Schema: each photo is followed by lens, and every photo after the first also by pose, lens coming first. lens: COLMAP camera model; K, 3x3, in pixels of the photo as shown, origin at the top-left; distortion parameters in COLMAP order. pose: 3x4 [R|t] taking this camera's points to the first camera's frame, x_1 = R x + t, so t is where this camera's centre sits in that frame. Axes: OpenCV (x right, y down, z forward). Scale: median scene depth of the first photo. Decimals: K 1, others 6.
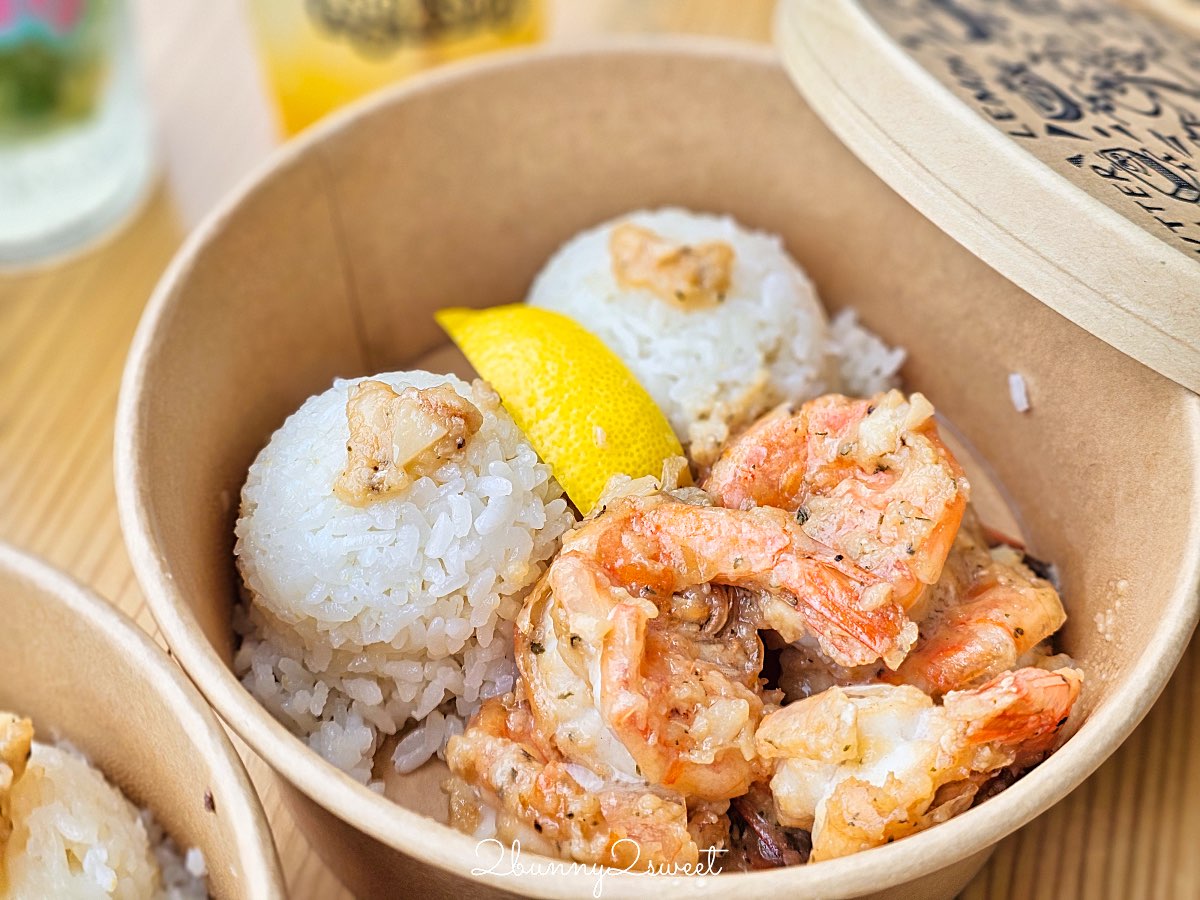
lens RADIAL K [[1651.7, 0, 600.0], [0, 1651.7, 450.0], [0, 0, 1]] dist [0.116346, -0.073843]
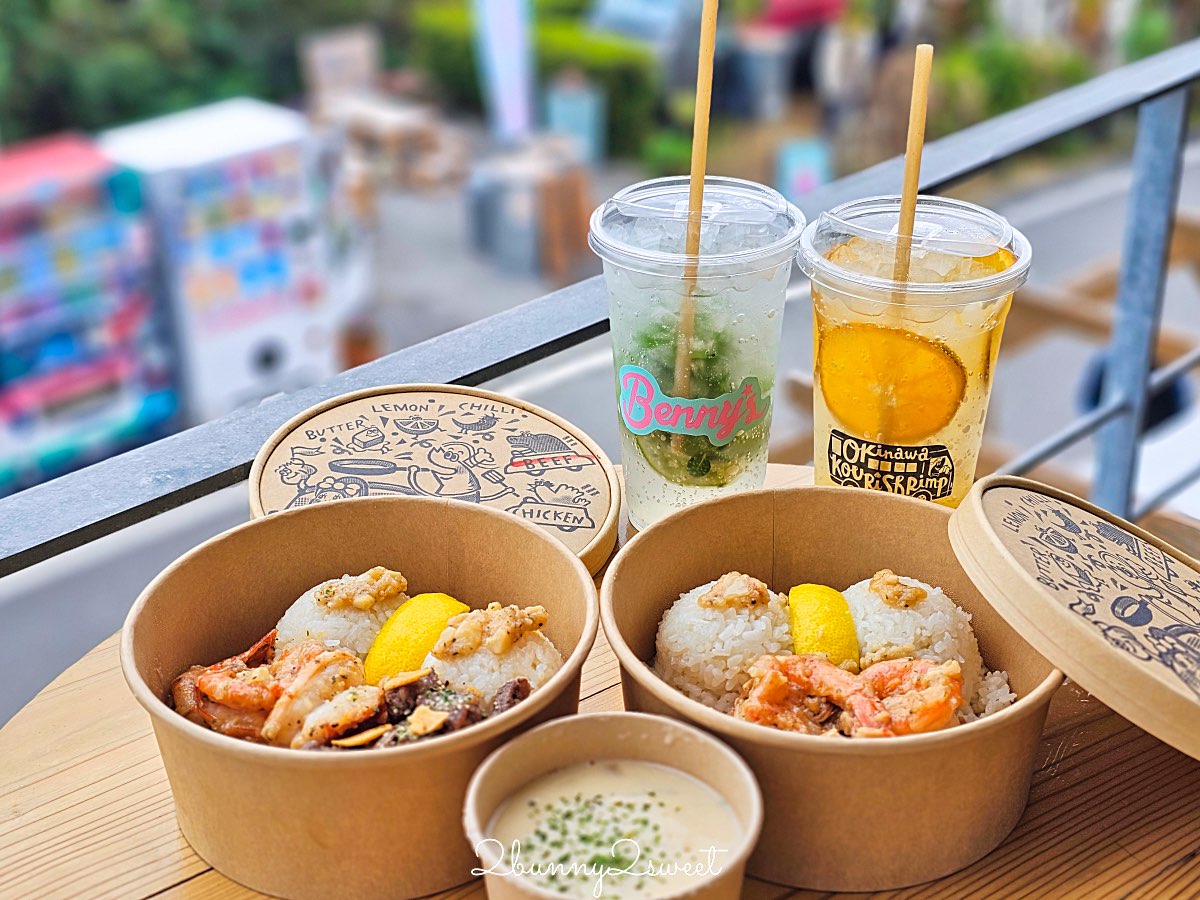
lens RADIAL K [[1651.7, 0, 600.0], [0, 1651.7, 450.0], [0, 0, 1]] dist [0.116346, -0.073843]
pose [[0.796570, 0.266624, -0.542575, 0.884138], [-0.468223, 0.839819, -0.274720, 0.519965], [0.382418, 0.472879, 0.793815, -0.957673]]
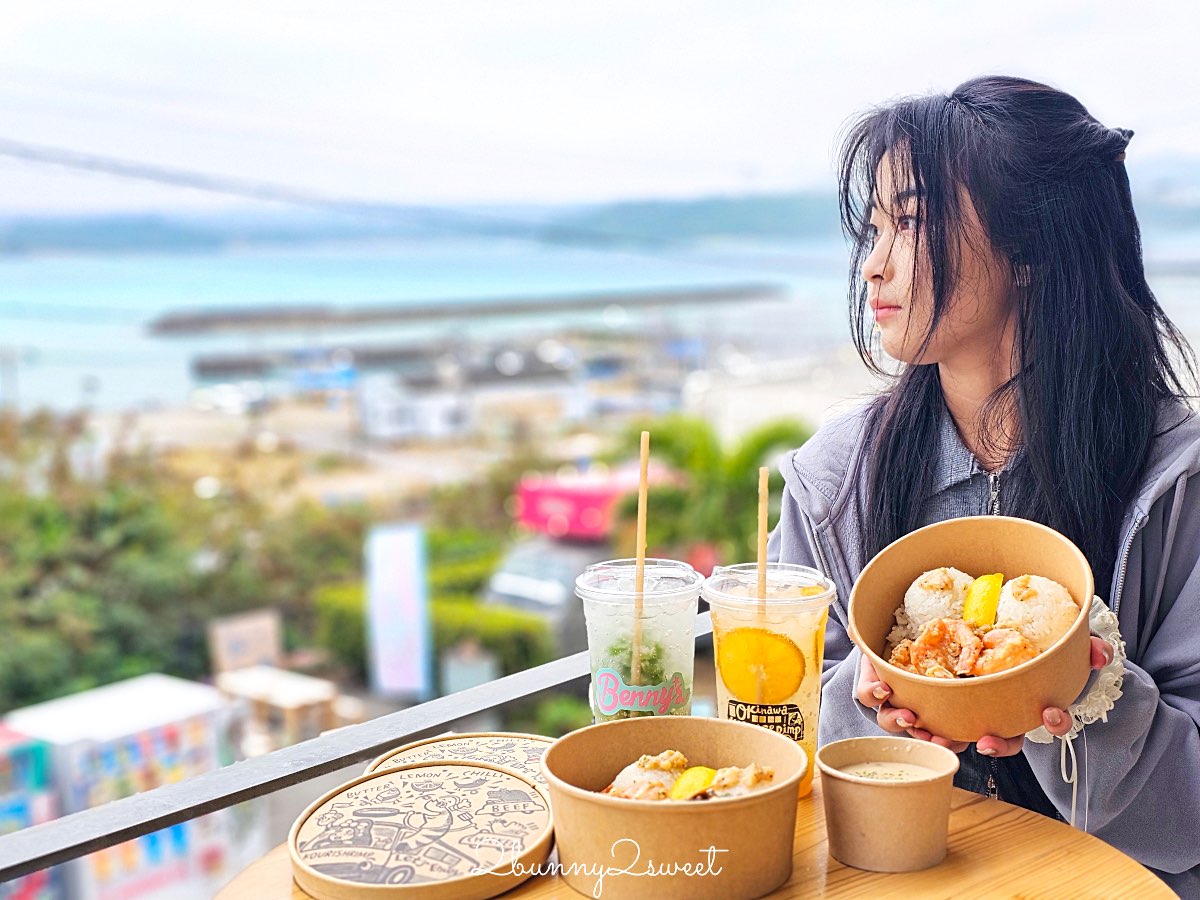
lens RADIAL K [[1651.7, 0, 600.0], [0, 1651.7, 450.0], [0, 0, 1]] dist [0.116346, -0.073843]
pose [[0.833633, 0.057668, -0.549300, 1.743924], [-0.422897, 0.706356, -0.567644, 1.661945], [0.355266, 0.705504, 0.613229, -1.910494]]
